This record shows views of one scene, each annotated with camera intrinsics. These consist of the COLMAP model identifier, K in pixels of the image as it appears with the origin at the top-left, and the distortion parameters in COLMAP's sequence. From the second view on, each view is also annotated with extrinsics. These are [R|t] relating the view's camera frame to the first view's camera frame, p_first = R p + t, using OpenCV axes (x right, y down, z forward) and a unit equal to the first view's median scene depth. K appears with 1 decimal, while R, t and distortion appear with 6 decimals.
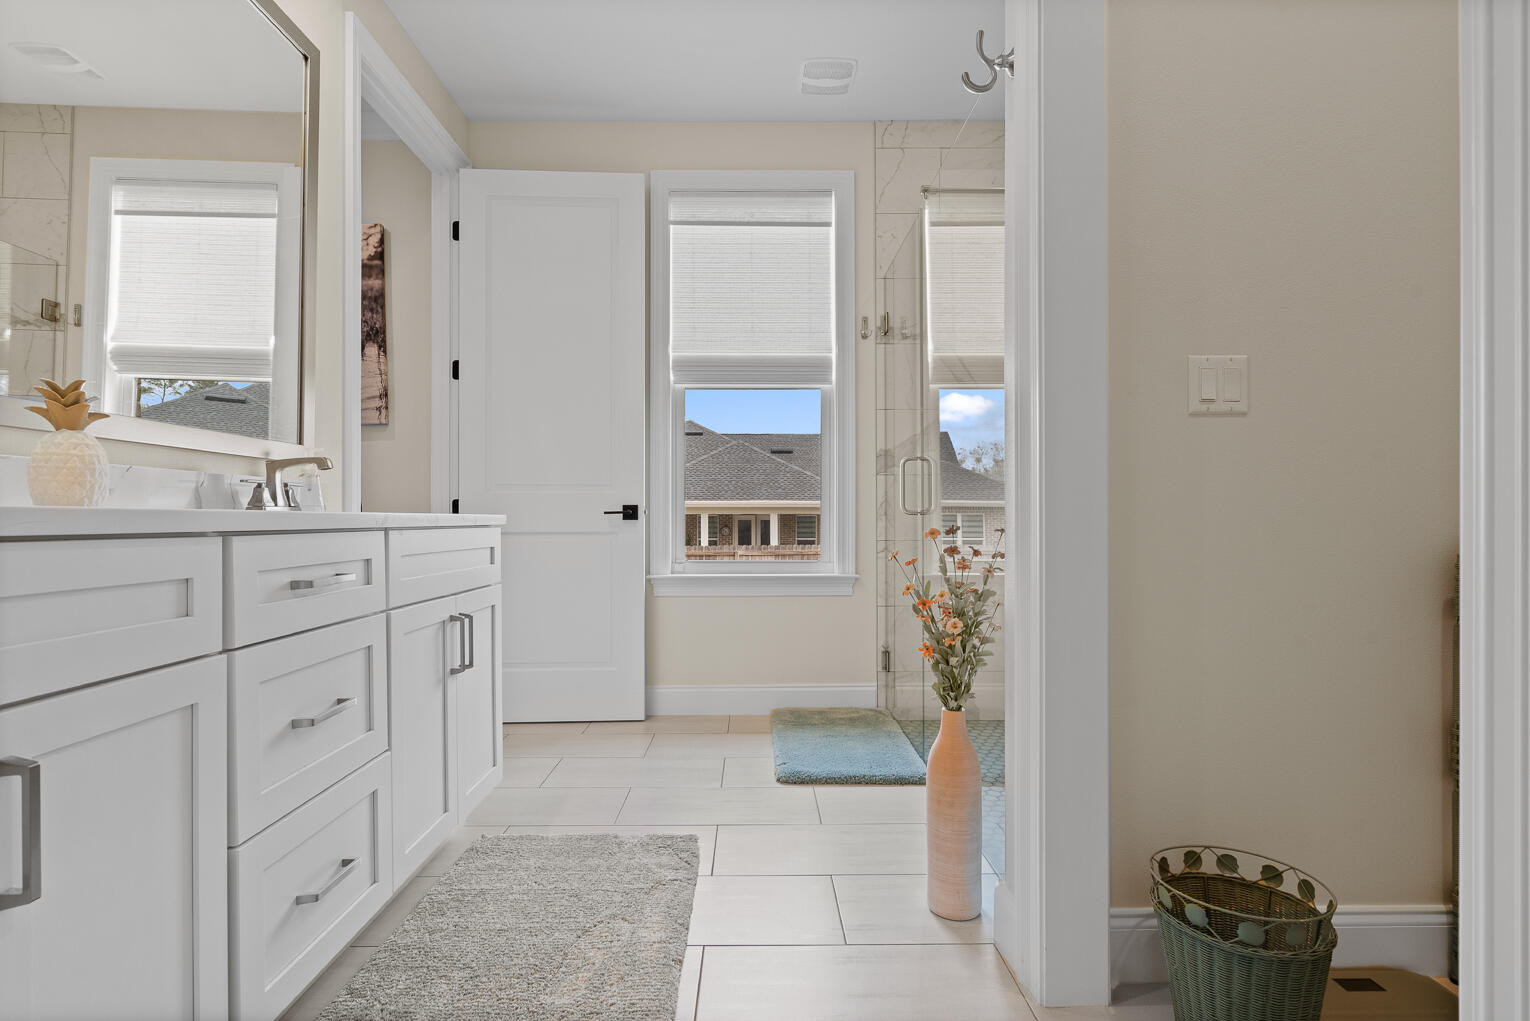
lens RADIAL K [[747.3, 0, 765.0], [0, 747.3, 510.5], [0, 0, 1]] dist [-0.001505, 0.000622]
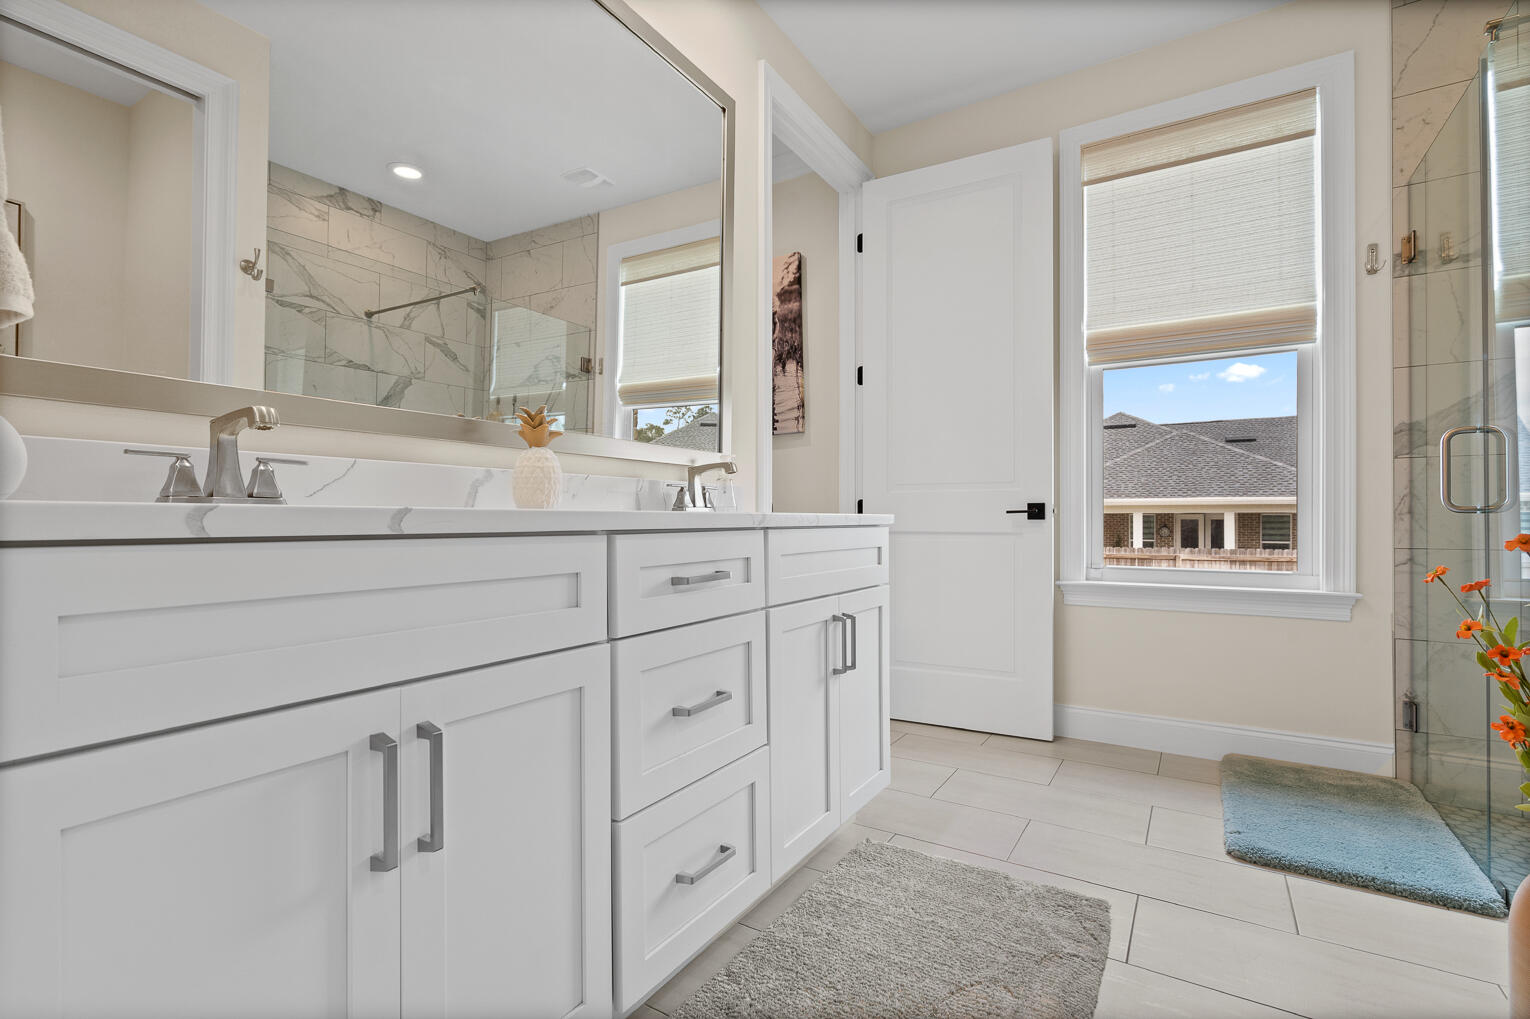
lens RADIAL K [[702.5, 0, 757.2], [0, 702.5, 516.5], [0, 0, 1]] dist [-0.008905, 0.003266]
pose [[0.834640, -0.000630, -0.550796, 0.007577], [0.005717, 0.999955, 0.007518, 0.000548], [0.550766, -0.009424, 0.834606, 0.102024]]
